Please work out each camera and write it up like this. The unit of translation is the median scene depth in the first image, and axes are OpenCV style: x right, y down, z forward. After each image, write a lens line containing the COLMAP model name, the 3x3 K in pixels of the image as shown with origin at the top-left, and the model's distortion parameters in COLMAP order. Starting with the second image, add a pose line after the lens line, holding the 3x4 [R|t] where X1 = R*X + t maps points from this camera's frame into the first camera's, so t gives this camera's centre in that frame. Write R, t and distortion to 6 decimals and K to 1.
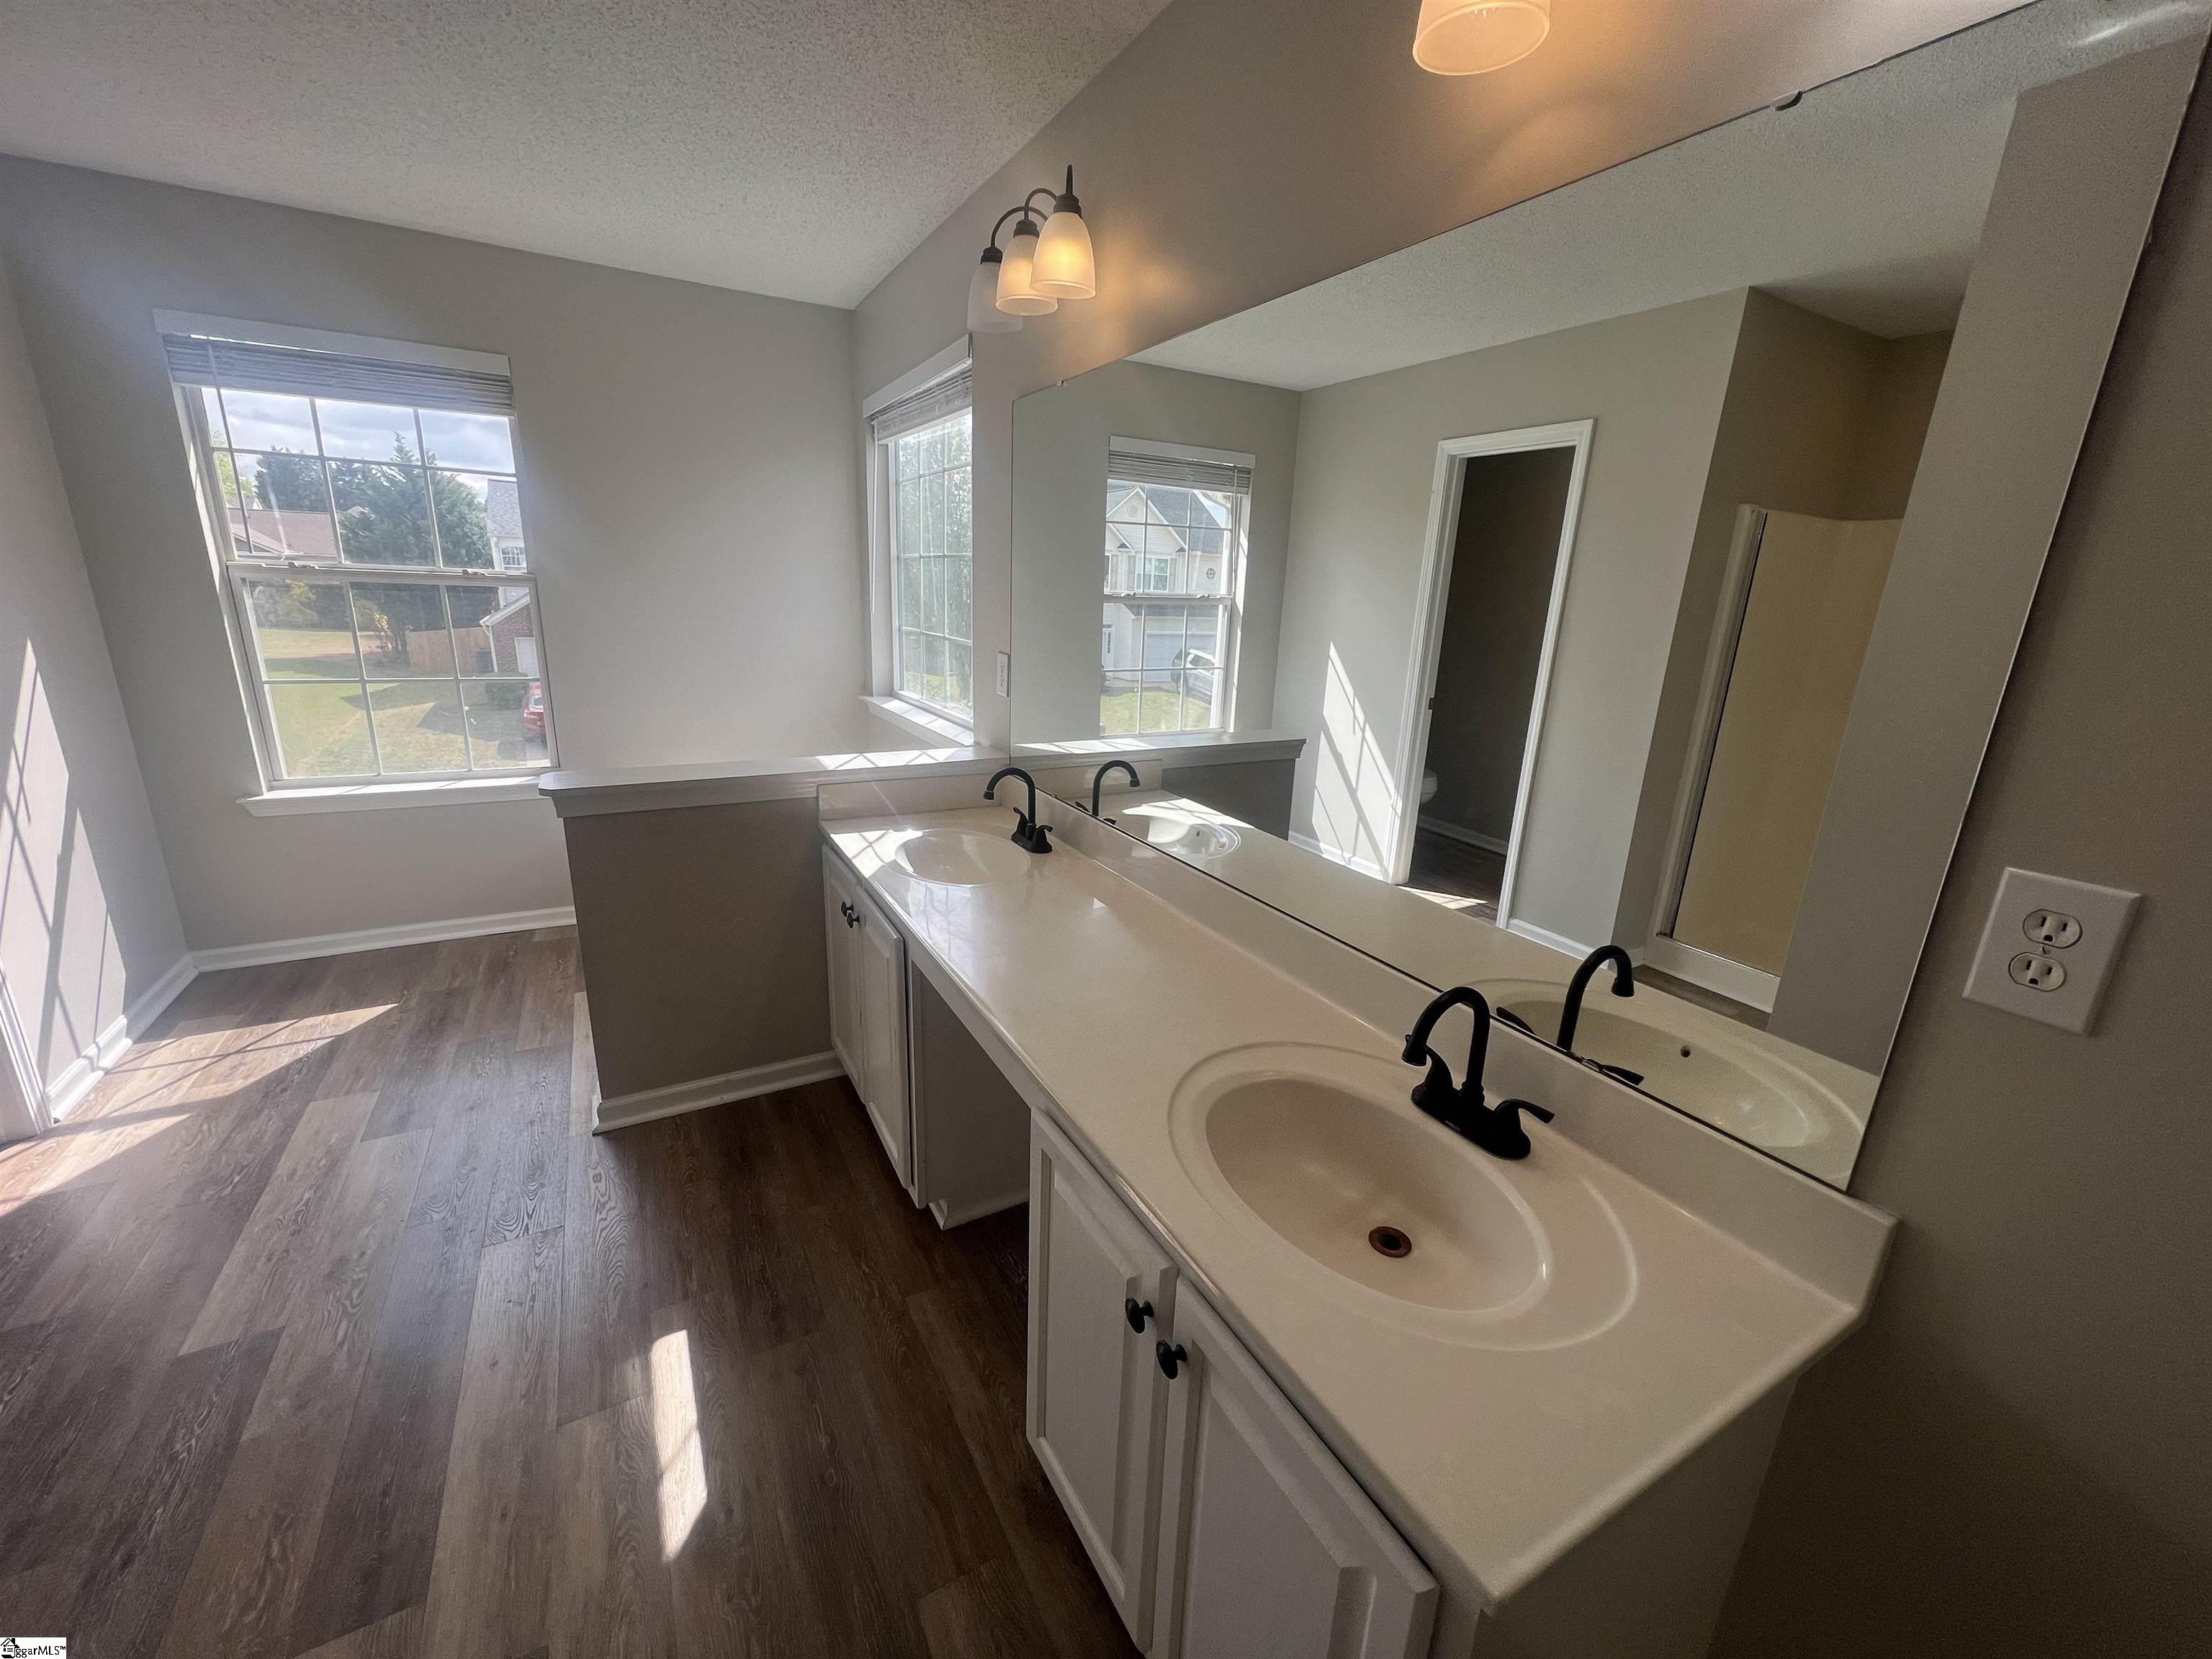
lens RADIAL K [[874.5, 0, 1110.6], [0, 874.5, 830.6], [0, 0, 1]] dist [-0.002457, 0.000039]
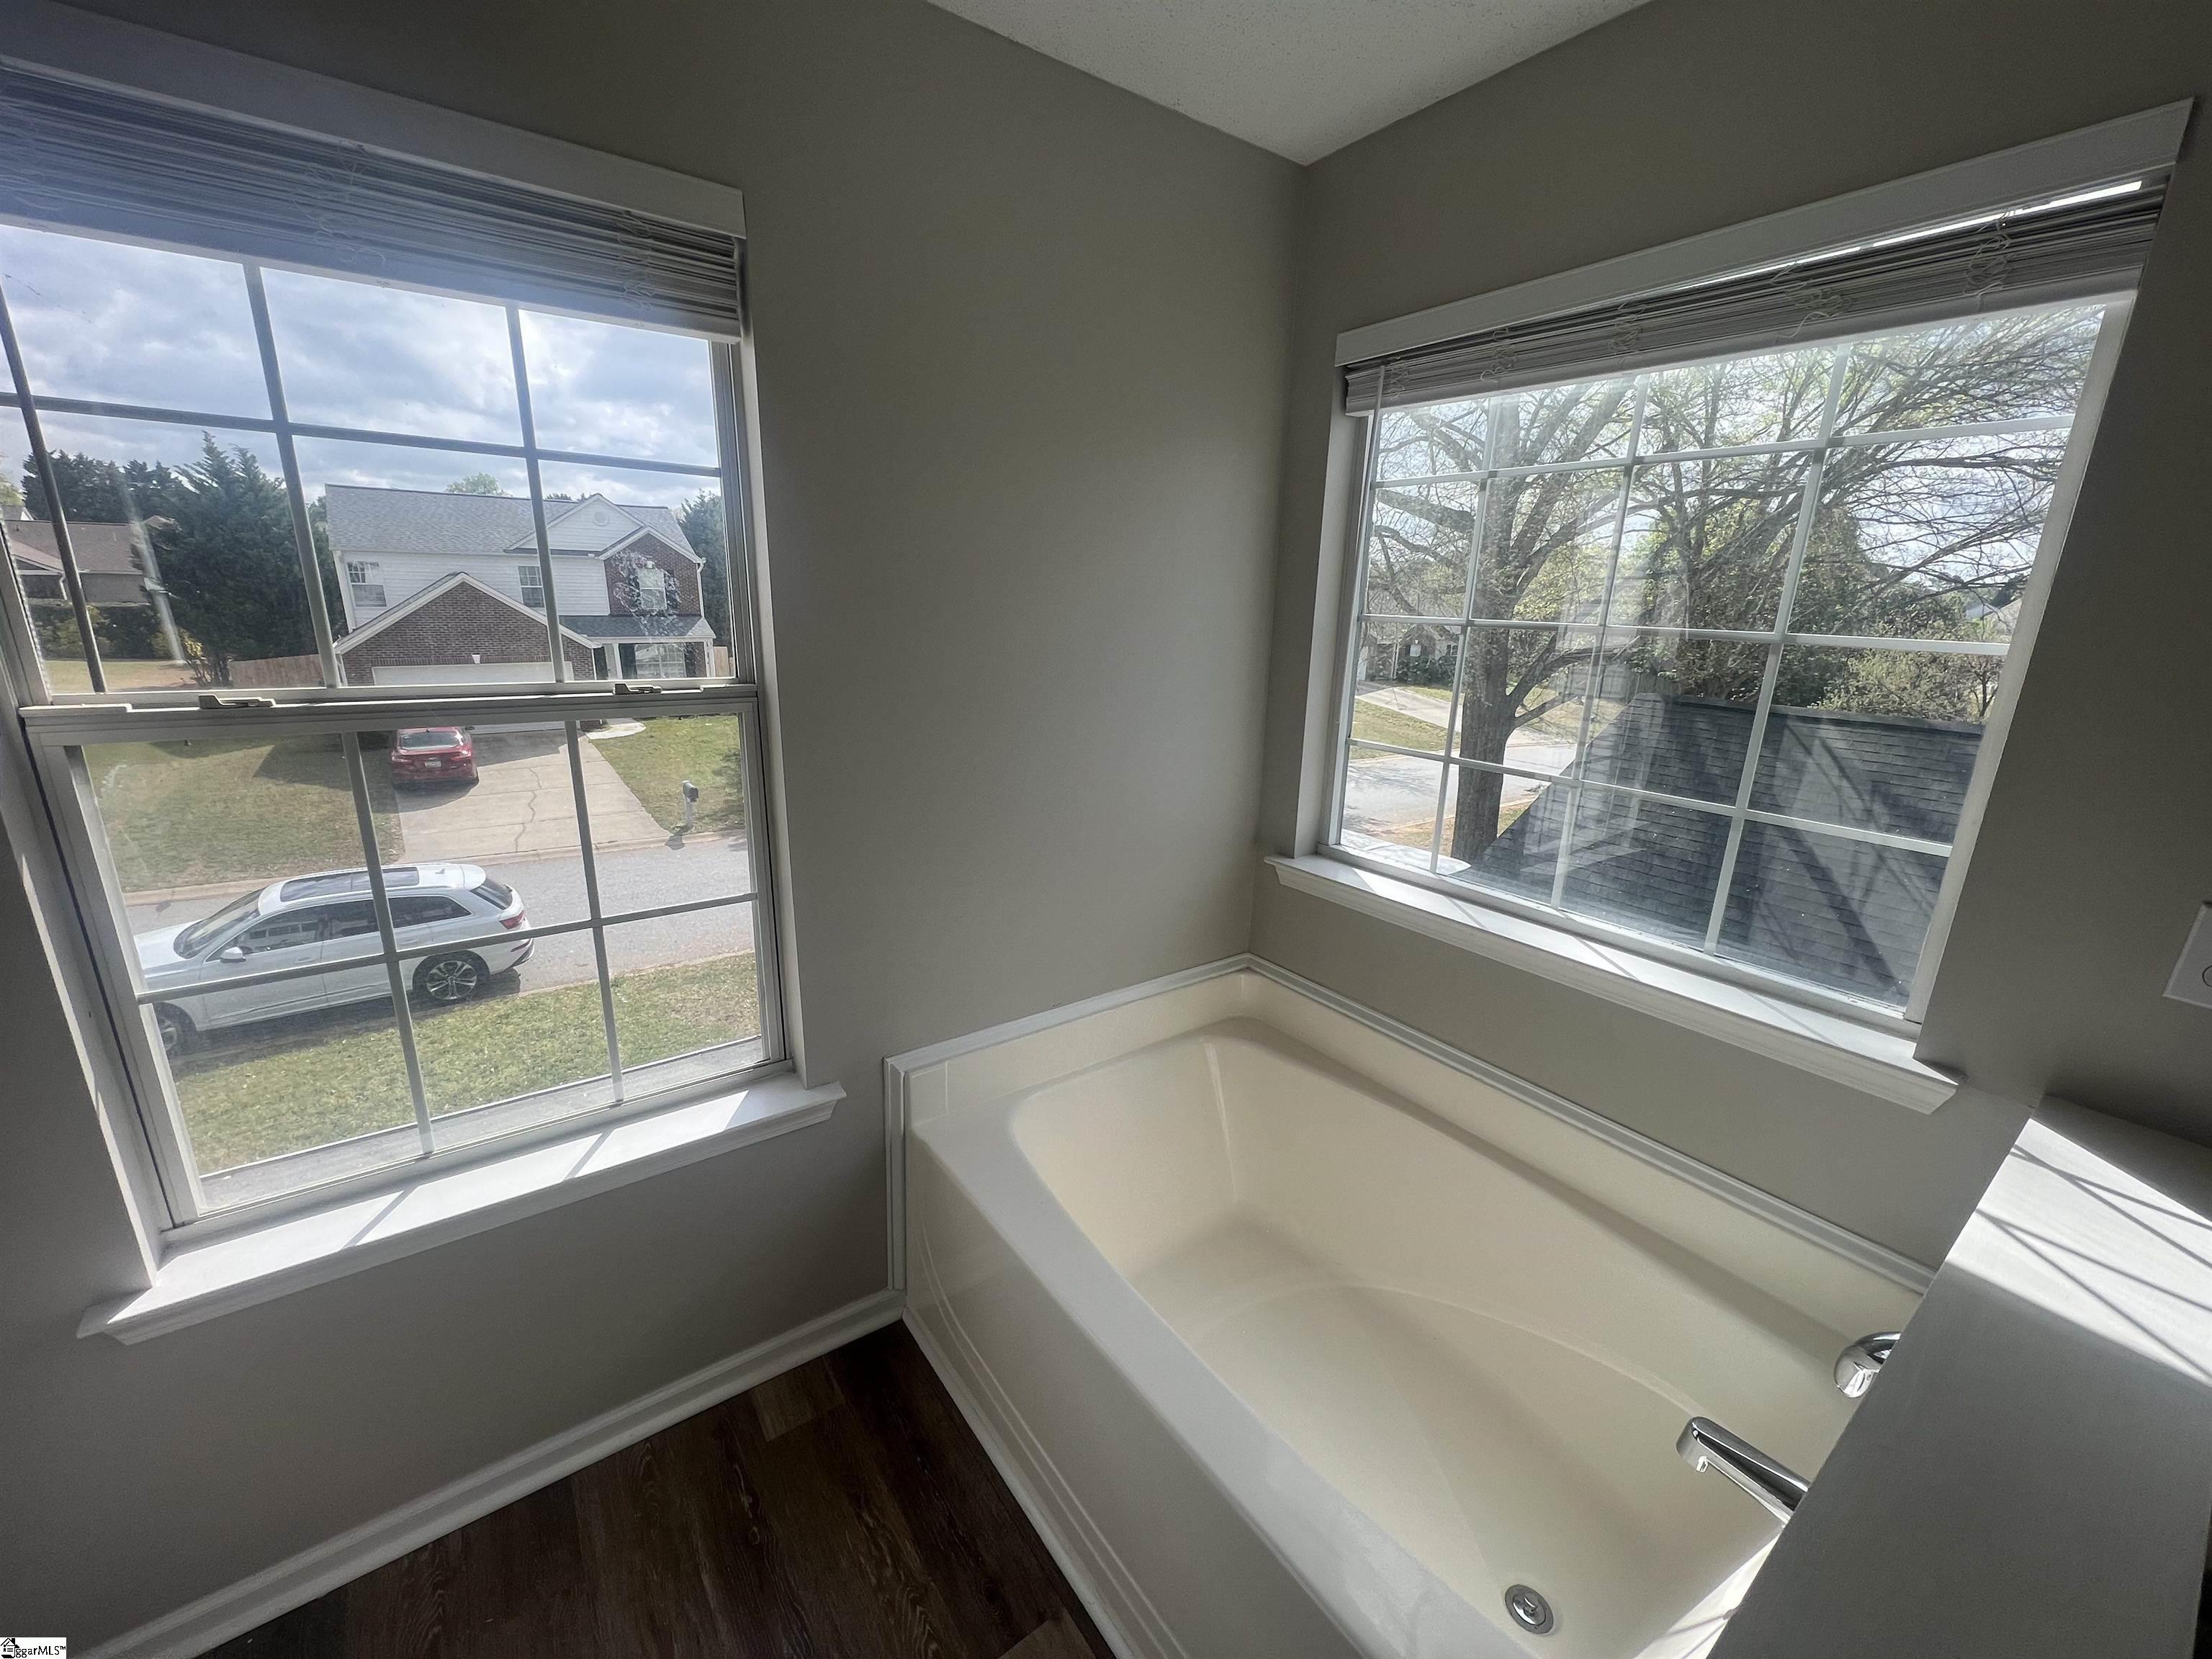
lens RADIAL K [[879.3, 0, 1106.0], [0, 879.3, 829.5], [0, 0, 1]] dist [-0.000333, -0.000170]
pose [[0.993163, -0.046500, 0.107073, -0.567802], [0.047083, 0.998887, -0.002920, -0.220078], [-0.106818, 0.007941, 0.994247, 0.551307]]
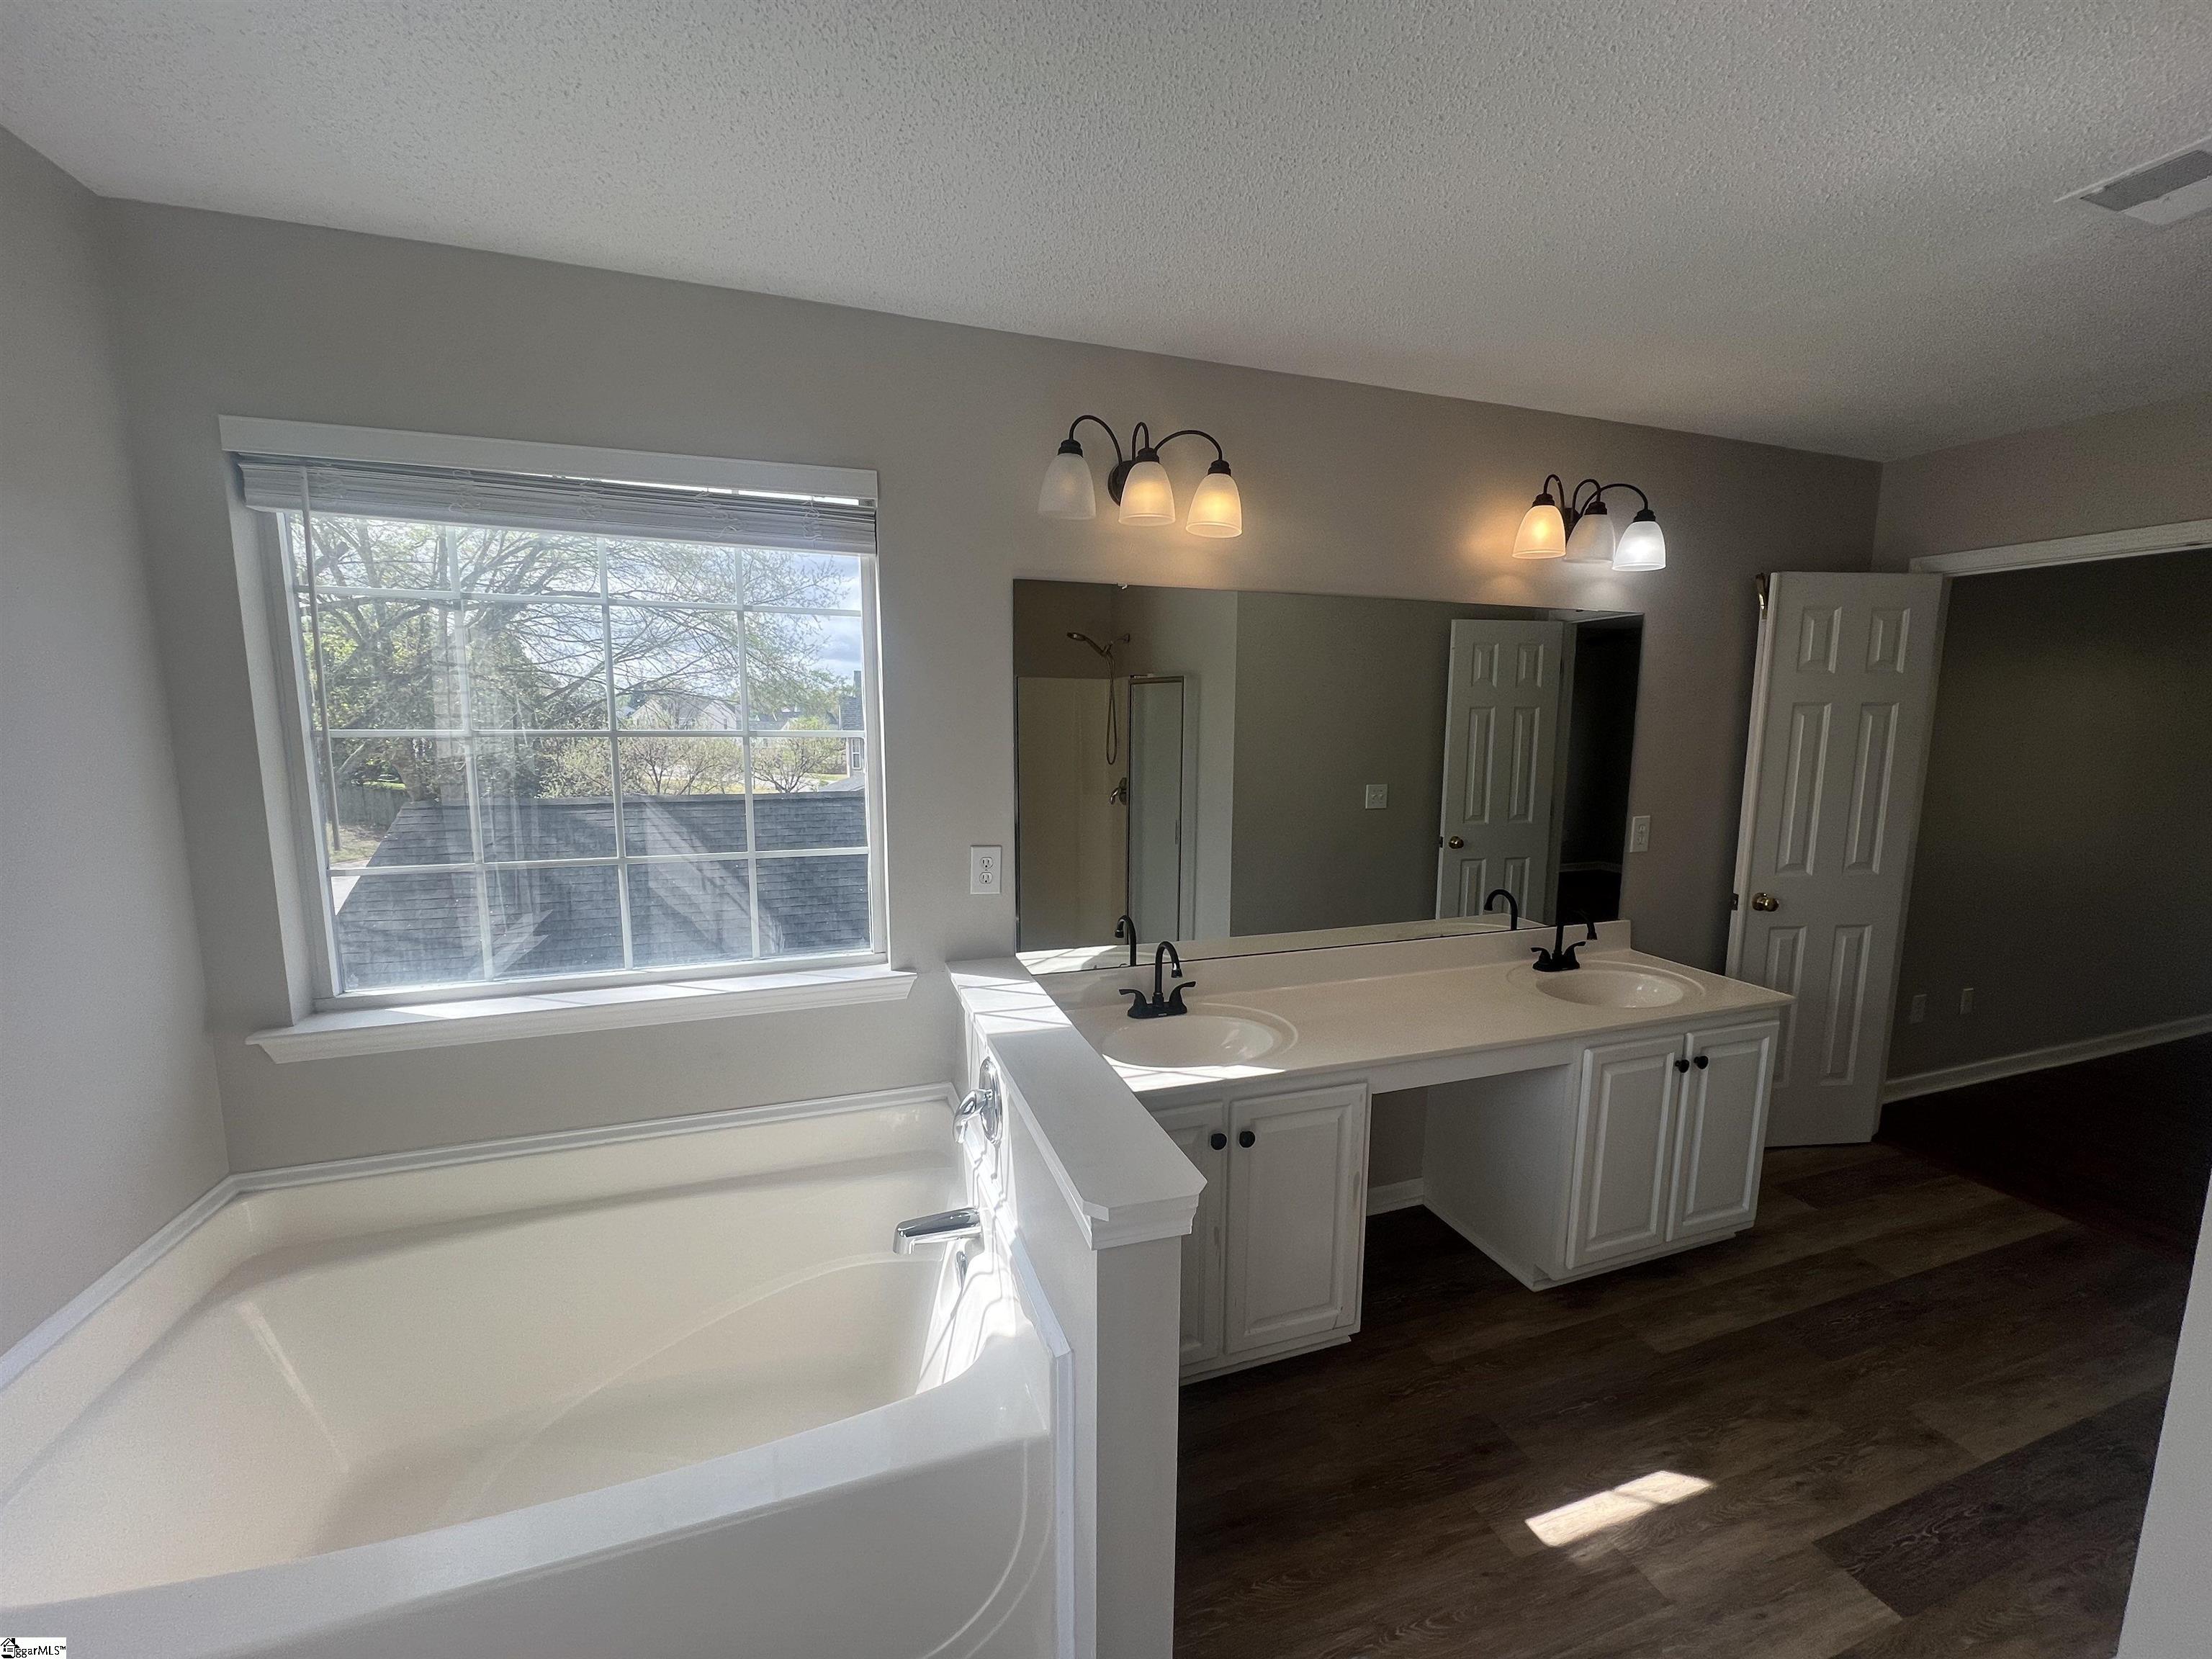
lens RADIAL K [[874.5, 0, 1110.6], [0, 874.5, 830.6], [0, 0, 1]] dist [-0.002457, 0.000039]
pose [[0.180301, -0.167393, 0.969263, -0.780307], [0.267598, 0.956592, 0.115427, -0.236823], [-0.946511, 0.238561, 0.217268, 0.578282]]
